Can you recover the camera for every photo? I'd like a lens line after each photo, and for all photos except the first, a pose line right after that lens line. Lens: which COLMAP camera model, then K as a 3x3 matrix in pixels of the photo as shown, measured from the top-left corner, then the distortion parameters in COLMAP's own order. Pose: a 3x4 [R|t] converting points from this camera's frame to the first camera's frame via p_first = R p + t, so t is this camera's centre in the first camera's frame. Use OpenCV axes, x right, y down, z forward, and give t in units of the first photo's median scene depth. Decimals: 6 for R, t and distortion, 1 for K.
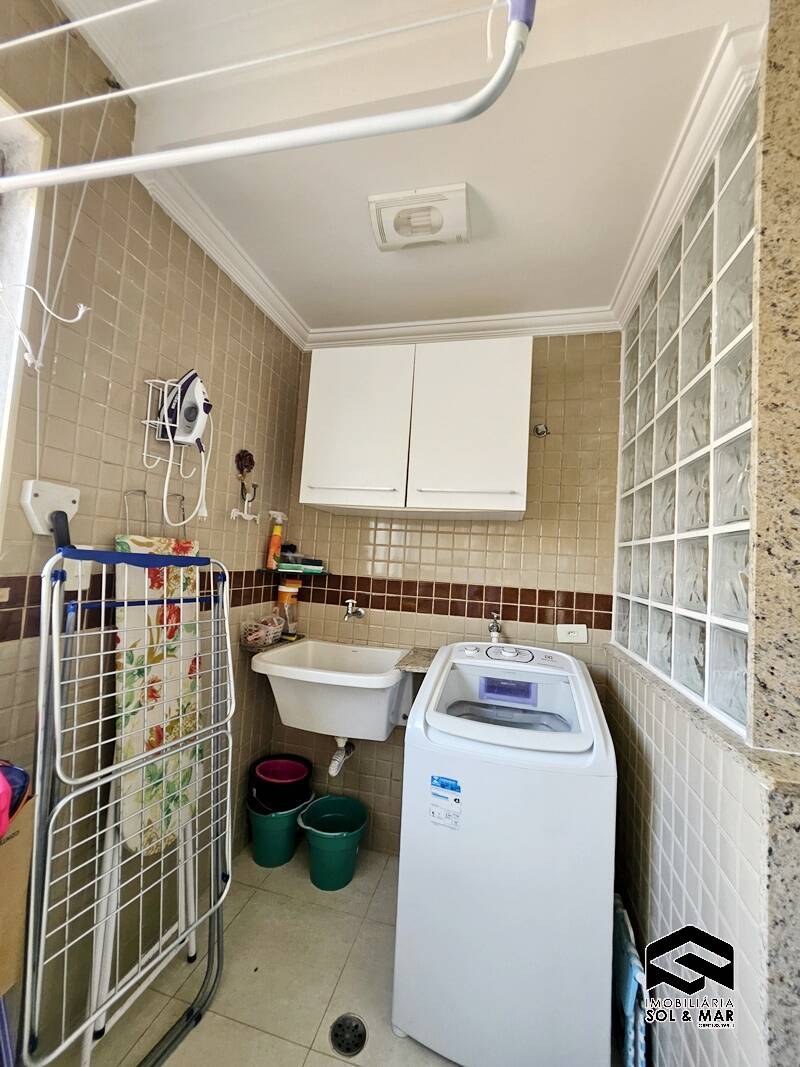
lens RADIAL K [[420.9, 0, 394.1], [0, 420.9, 535.4], [0, 0, 1]] dist [-0.000187, -0.001424]
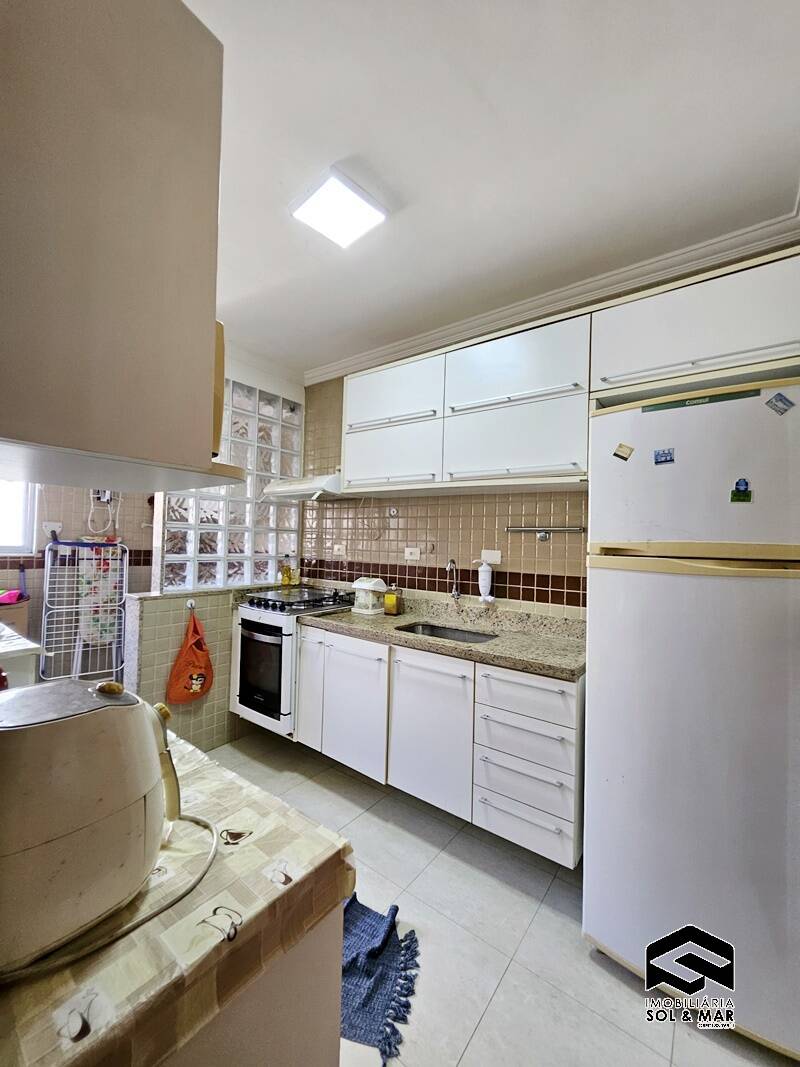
lens RADIAL K [[420.9, 0, 398.2], [0, 420.9, 527.7], [0, 0, 1]] dist [-0.000187, -0.001424]
pose [[0.910984, -0.042886, -0.410207, 3.912376], [0.041174, 0.999067, -0.013011, 0.099714], [0.410382, -0.005037, 0.911900, -1.206574]]
